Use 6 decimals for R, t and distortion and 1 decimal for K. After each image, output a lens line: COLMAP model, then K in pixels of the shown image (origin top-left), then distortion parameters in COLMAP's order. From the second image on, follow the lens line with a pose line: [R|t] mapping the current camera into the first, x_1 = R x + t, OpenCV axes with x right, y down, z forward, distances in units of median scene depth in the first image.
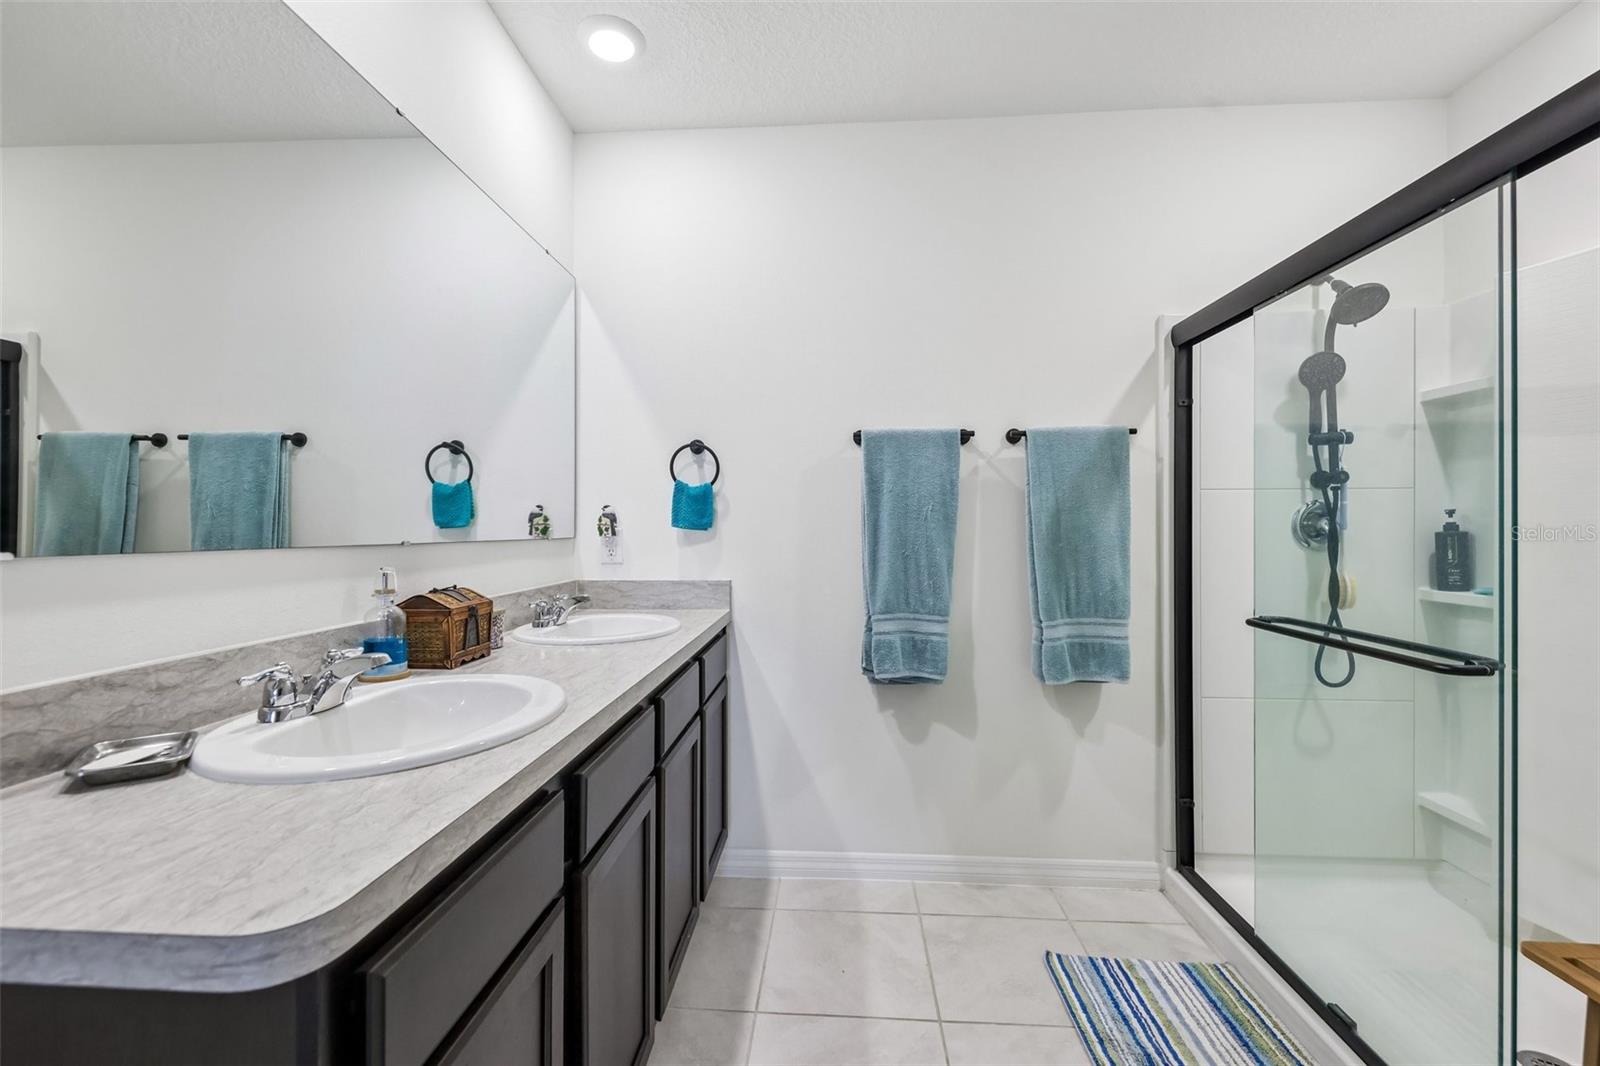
lens RADIAL K [[692.2, 0, 796.9], [0, 692.2, 525.2], [0, 0, 1]] dist [0.004751, 0.000356]
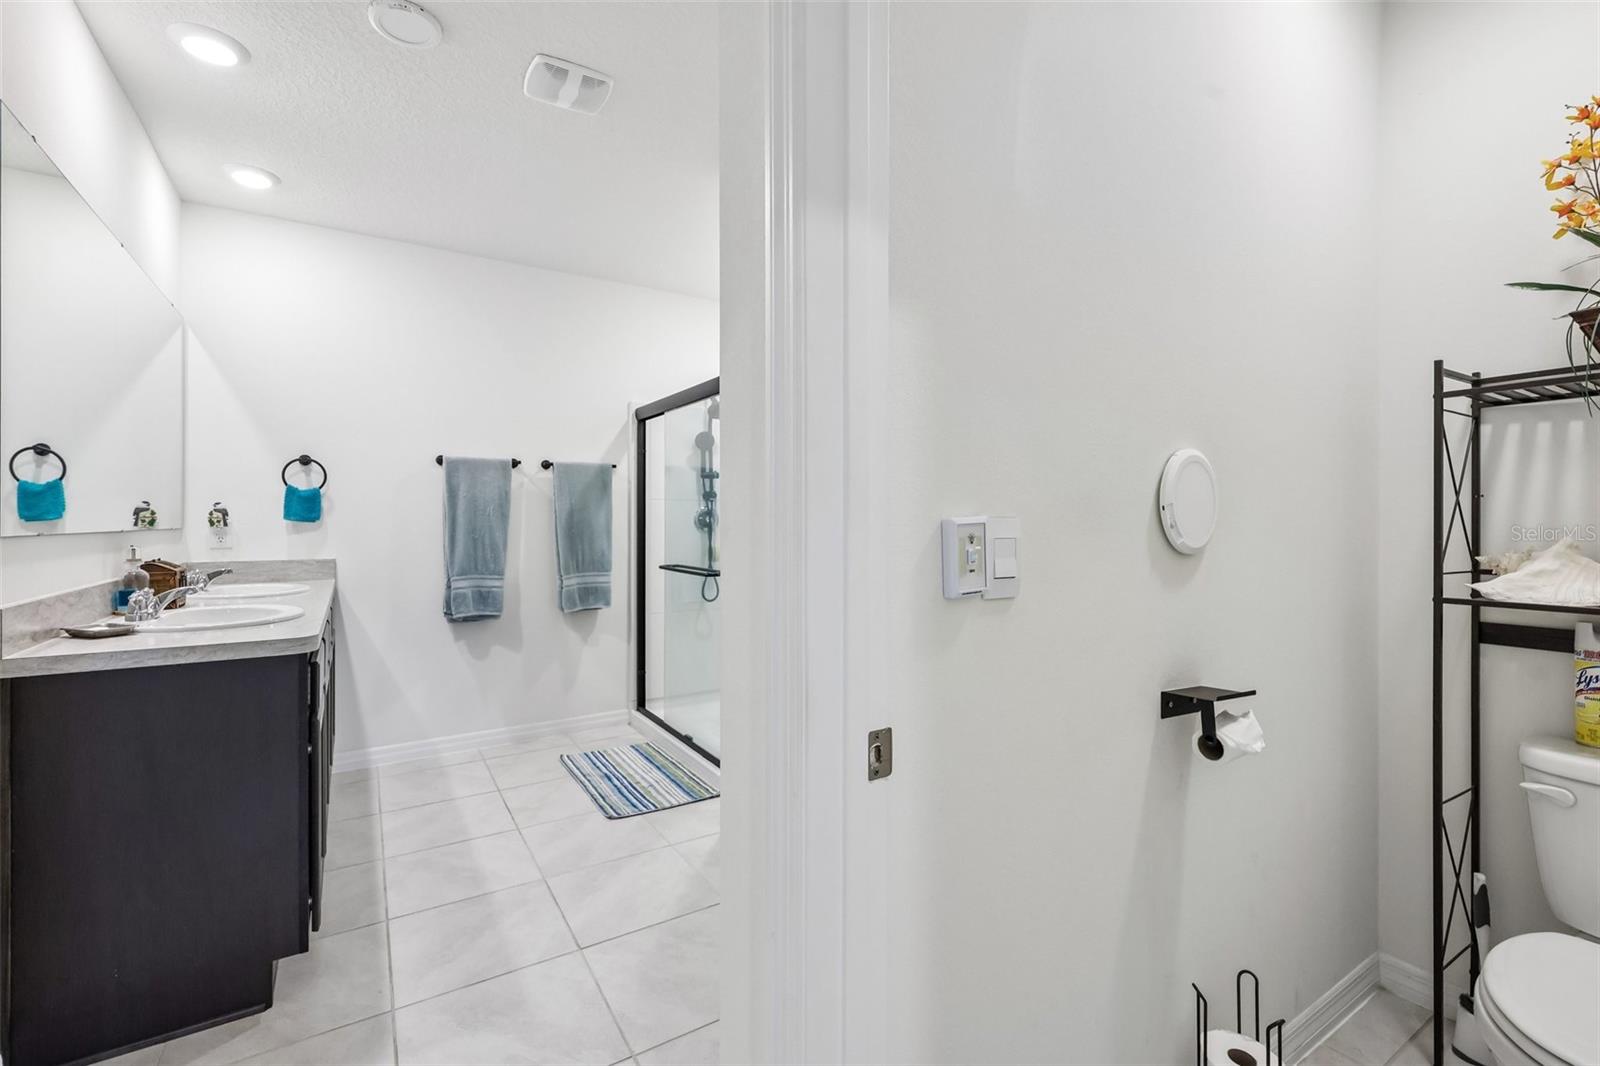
lens RADIAL K [[692.2, 0, 796.3], [0, 692.2, 518.1], [0, 0, 1]] dist [0.004751, 0.000356]
pose [[0.811470, 0.003150, 0.584386, -0.170158], [-0.004066, 0.999992, 0.000256, -0.005322], [-0.584381, -0.002584, 0.811476, -0.701046]]
